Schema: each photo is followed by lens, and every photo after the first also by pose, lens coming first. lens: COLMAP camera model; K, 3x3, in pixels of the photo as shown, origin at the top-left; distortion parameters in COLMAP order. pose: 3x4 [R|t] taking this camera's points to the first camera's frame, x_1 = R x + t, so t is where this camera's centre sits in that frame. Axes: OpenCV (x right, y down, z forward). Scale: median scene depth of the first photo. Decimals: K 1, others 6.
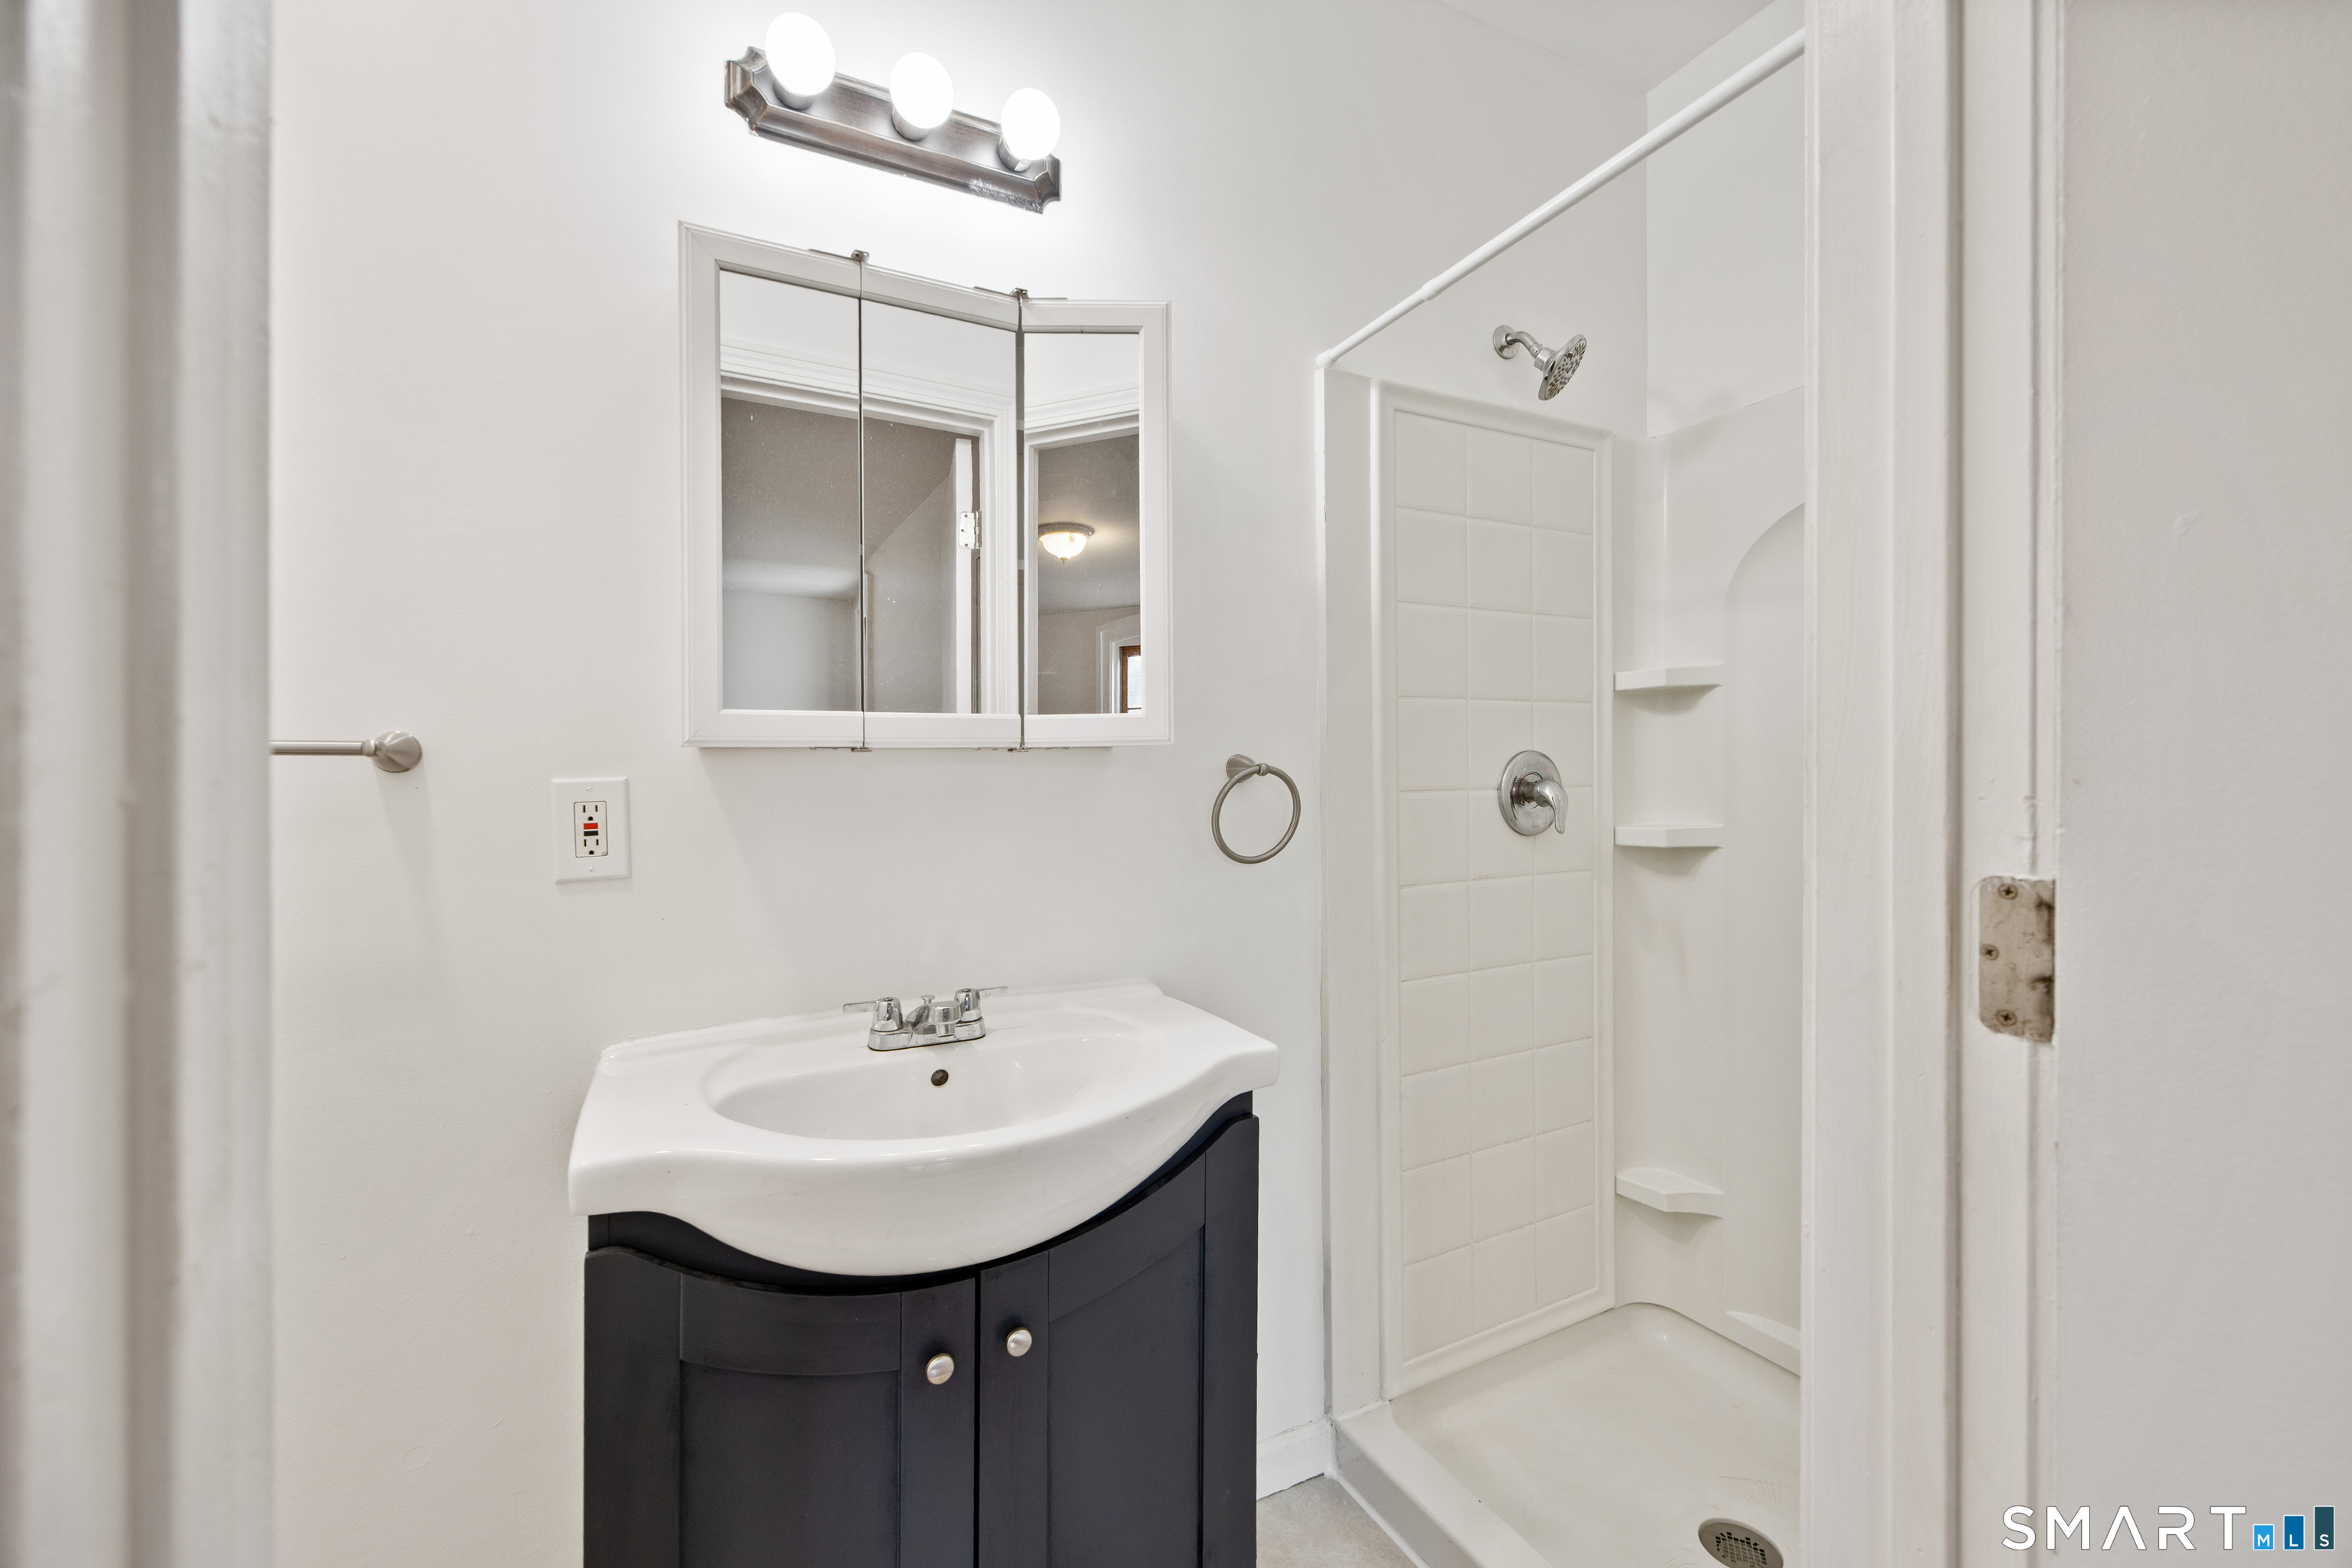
lens RADIAL K [[960.7, 0, 1177.5], [0, 960.7, 779.1], [0, 0, 1]] dist [0.001098, -0.000112]
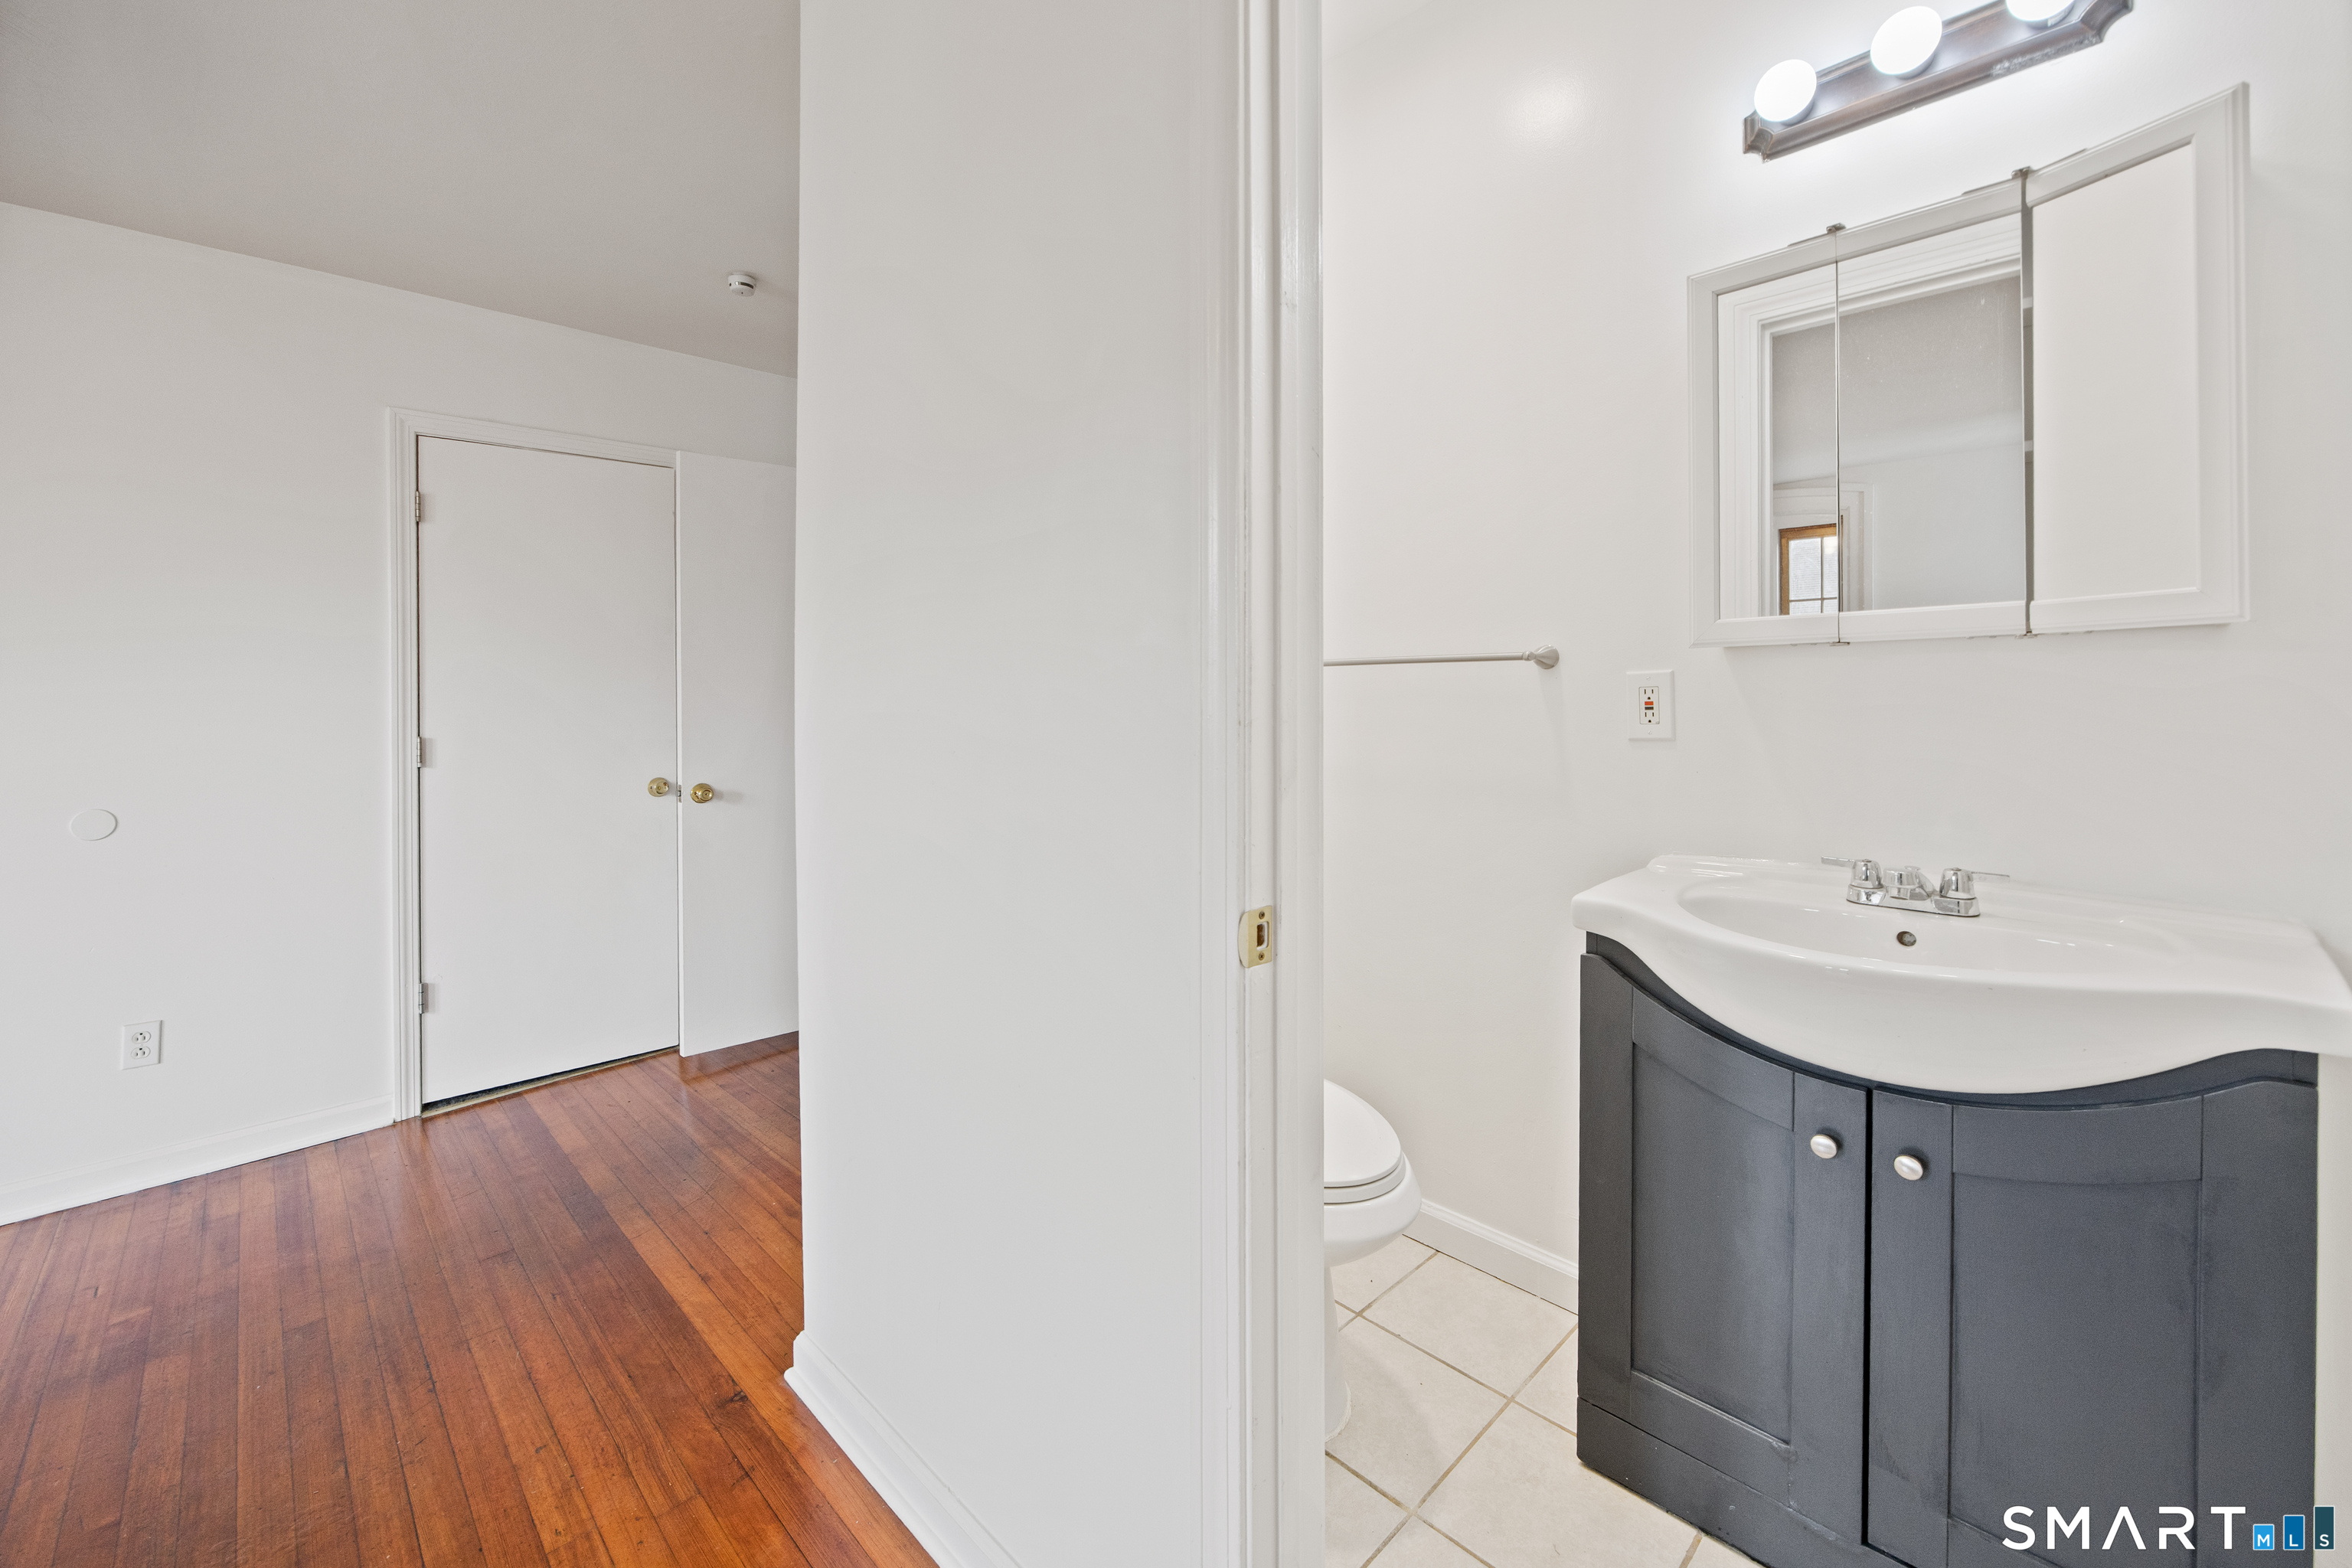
lens RADIAL K [[943.0, 0, 1180.7], [0, 943.0, 676.3], [0, 0, 1]] dist [-0.002476, -0.000256]
pose [[0.298456, -0.006730, -0.954400, 0.554709], [0.006697, 0.999965, -0.004957, 0.009587], [0.954400, -0.004912, 0.298491, -0.119755]]
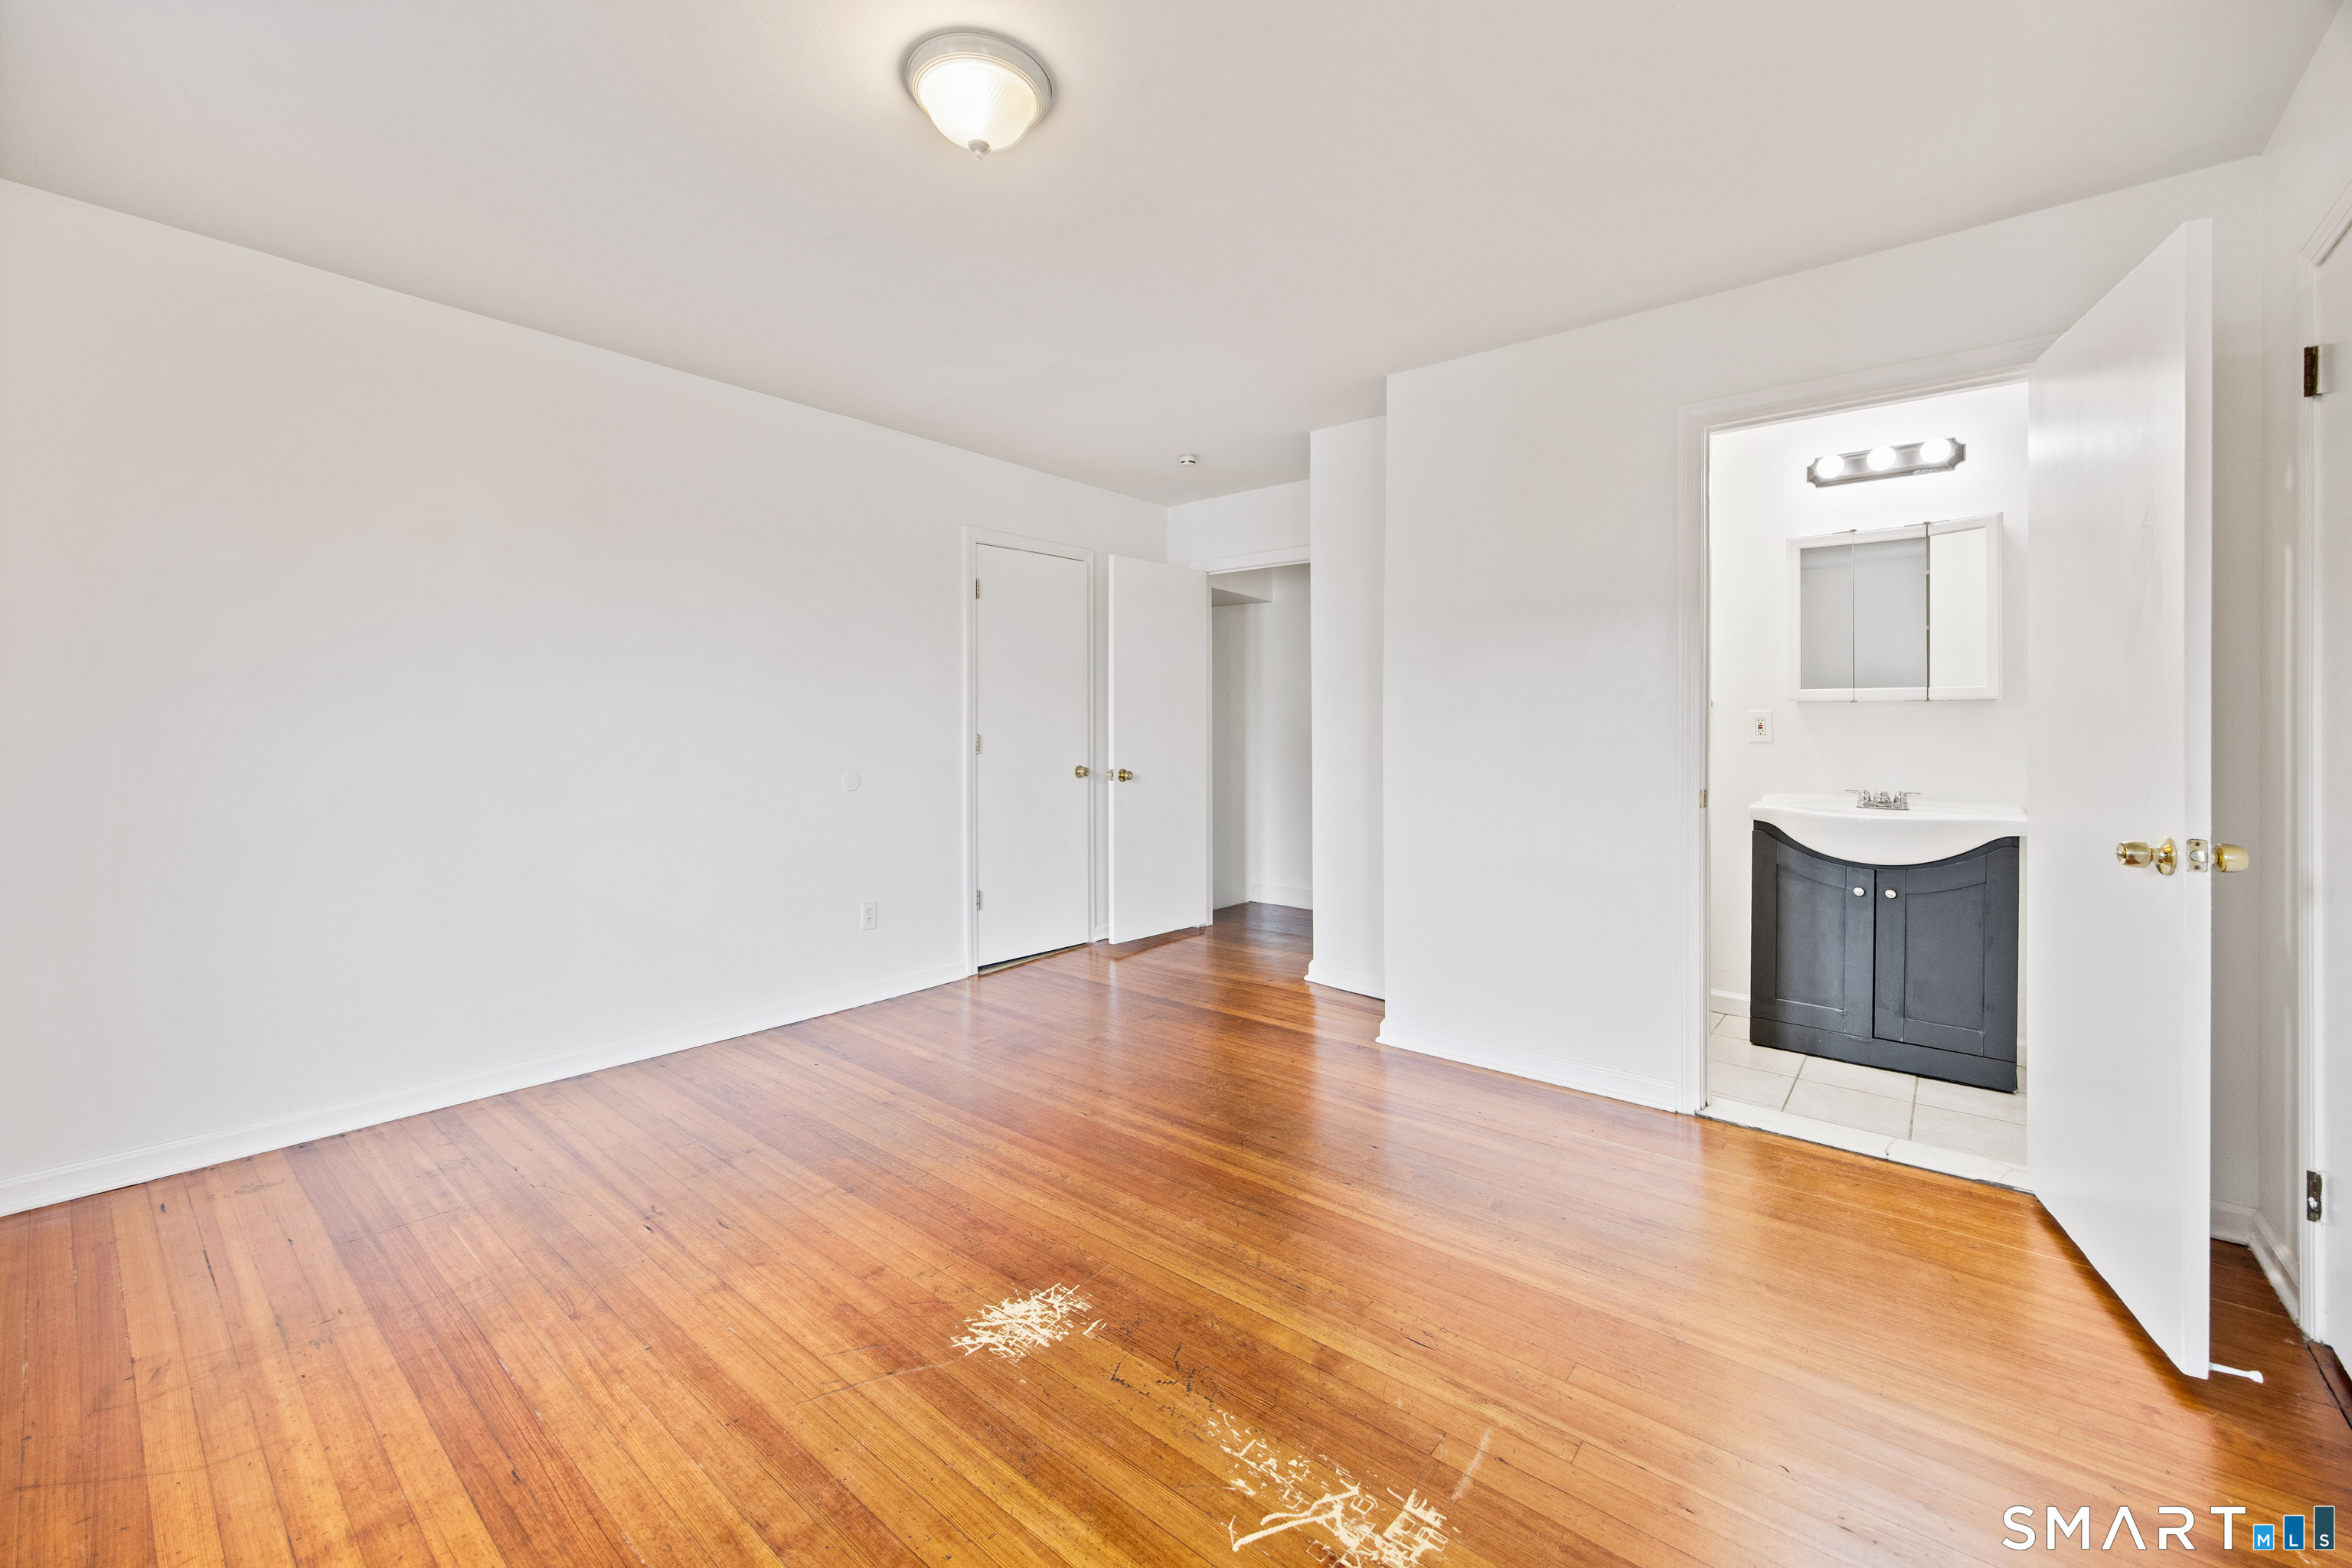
lens RADIAL K [[917.5, 0, 1172.7], [0, 917.5, 695.1], [0, 0, 1]] dist [-0.010678, -0.000093]
pose [[0.398282, -0.007744, -0.917231, 1.407972], [-0.015498, 0.999765, -0.015170, 0.022150], [0.917132, 0.020257, 0.398068, -2.013020]]
